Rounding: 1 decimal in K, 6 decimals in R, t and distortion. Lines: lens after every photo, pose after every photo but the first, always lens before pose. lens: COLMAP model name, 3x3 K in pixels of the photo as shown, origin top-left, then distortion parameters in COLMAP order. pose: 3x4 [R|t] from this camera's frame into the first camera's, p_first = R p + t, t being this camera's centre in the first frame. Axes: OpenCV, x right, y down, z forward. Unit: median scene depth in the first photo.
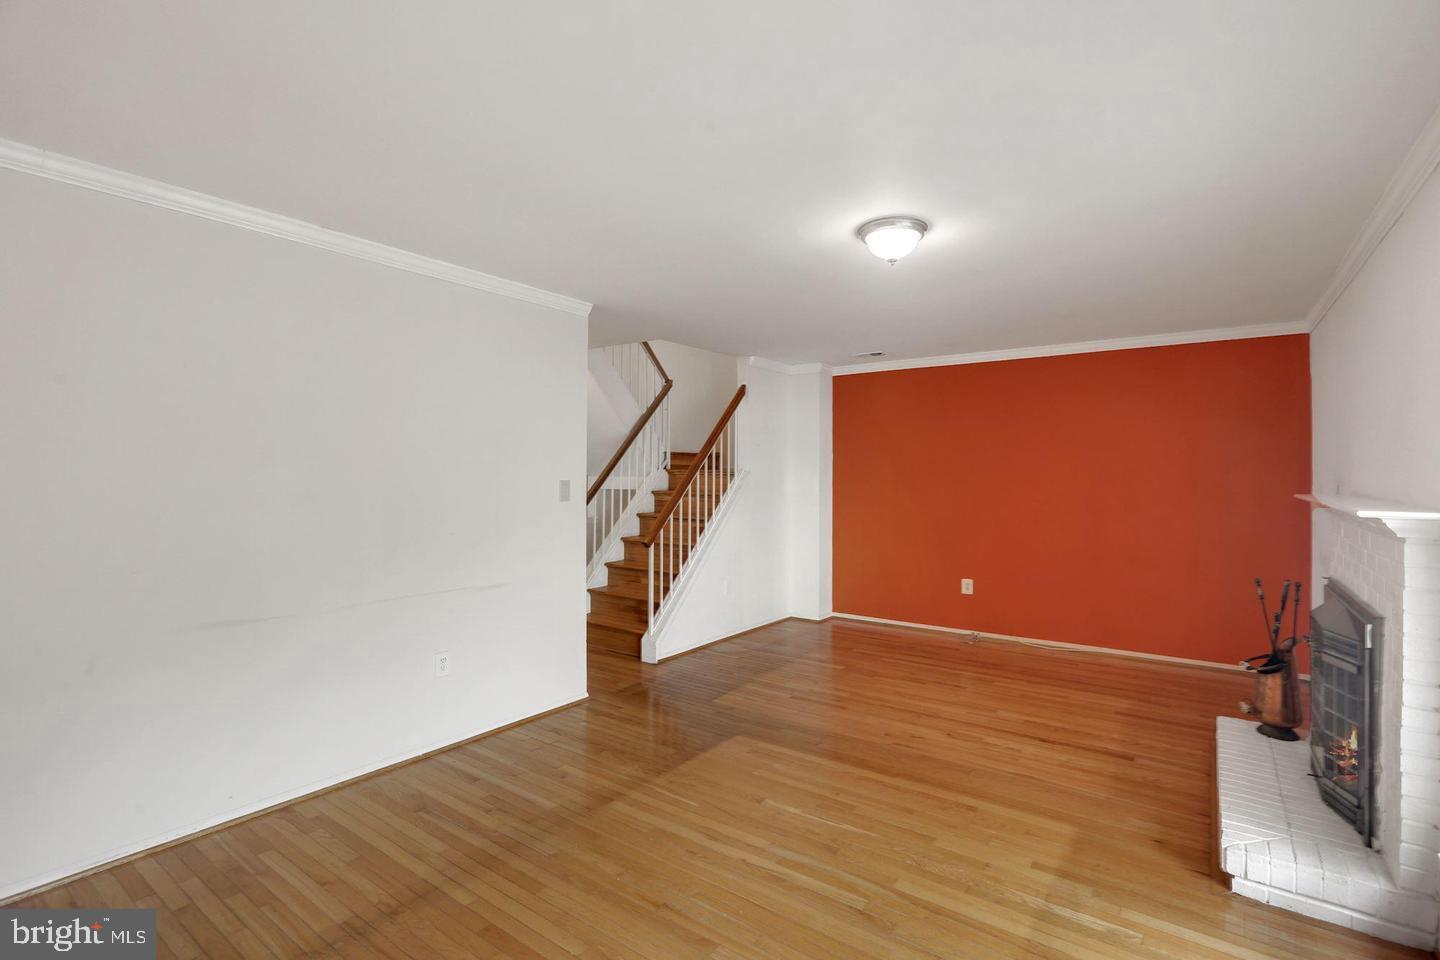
lens RADIAL K [[653.5, 0, 720.0], [0, 653.5, 480.0], [0, 0, 1]] dist [-0.018069, -0.000003]
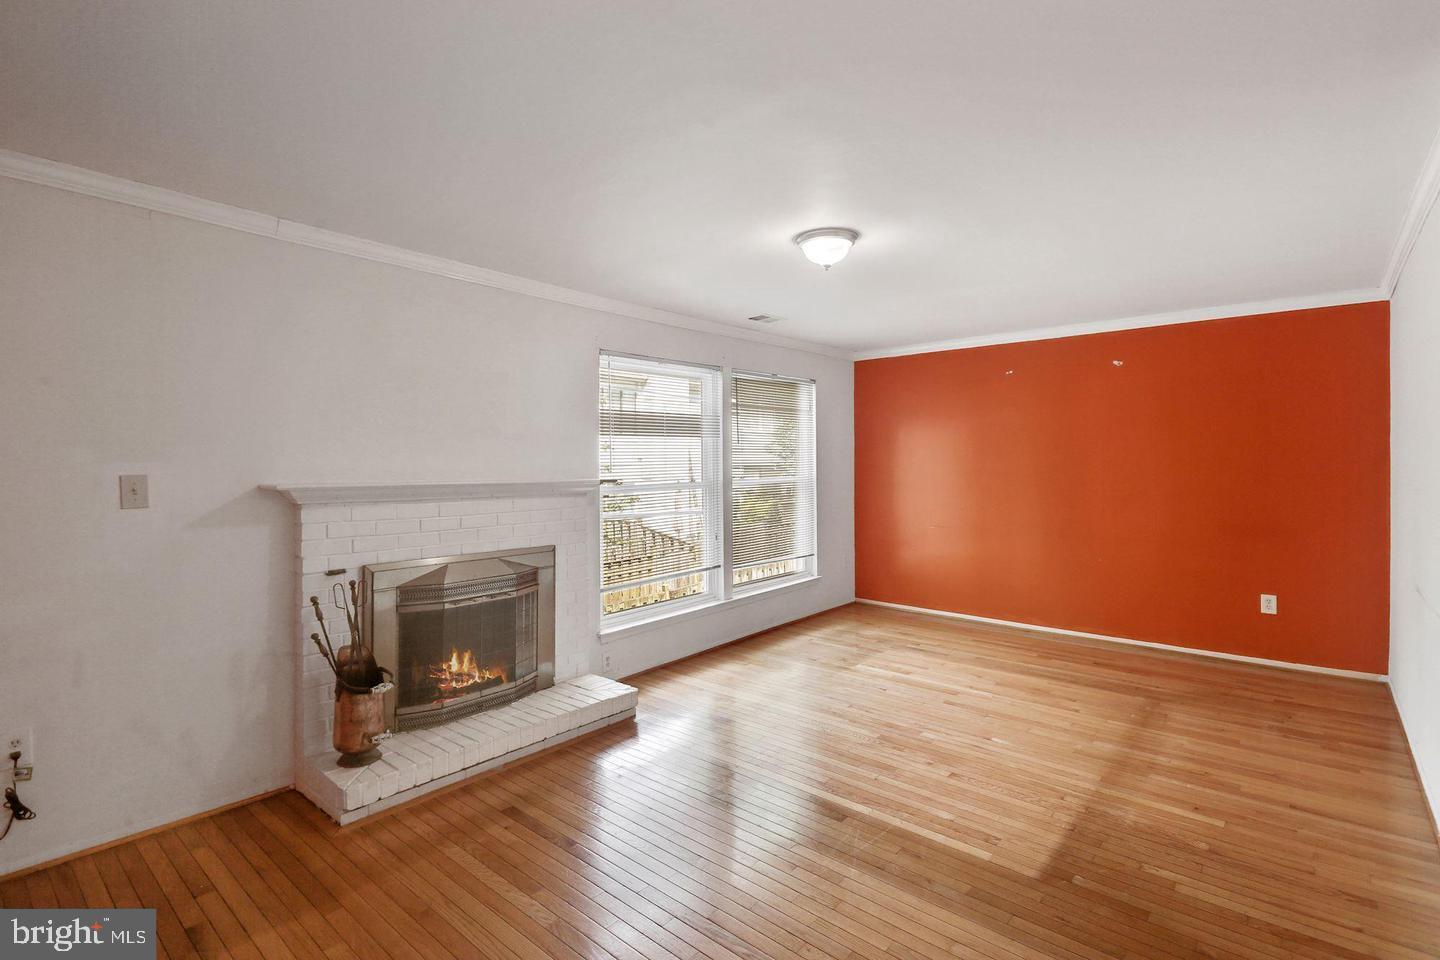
lens RADIAL K [[678.0, 0, 721.5], [0, 678.0, 469.3], [0, 0, 1]] dist [0.000429, 0.000358]
pose [[-0.997447, 0.002470, 0.071361, 0.373890], [0.003387, 0.999913, 0.012735, -0.009384], [-0.071324, 0.012944, -0.997369, 2.231278]]
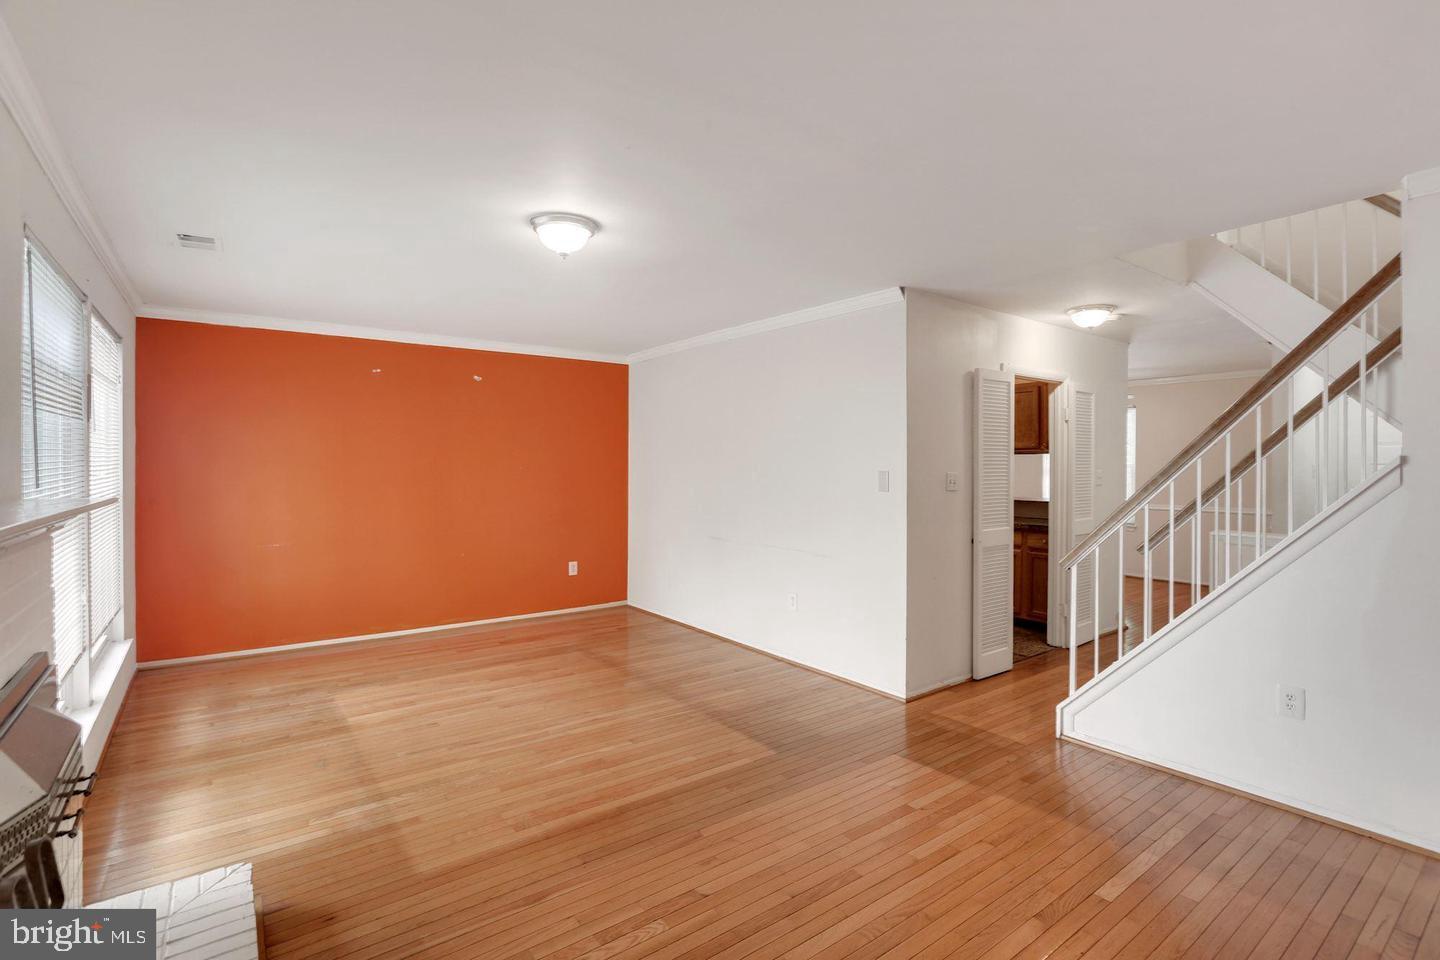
lens RADIAL K [[678.0, 0, 721.5], [0, 678.0, 469.3], [0, 0, 1]] dist [0.000429, 0.000358]
pose [[-0.284212, 0.003896, -0.958754, 1.263551], [-0.003825, 0.999979, 0.005197, -0.004167], [0.958754, 0.005144, -0.284191, 1.596234]]
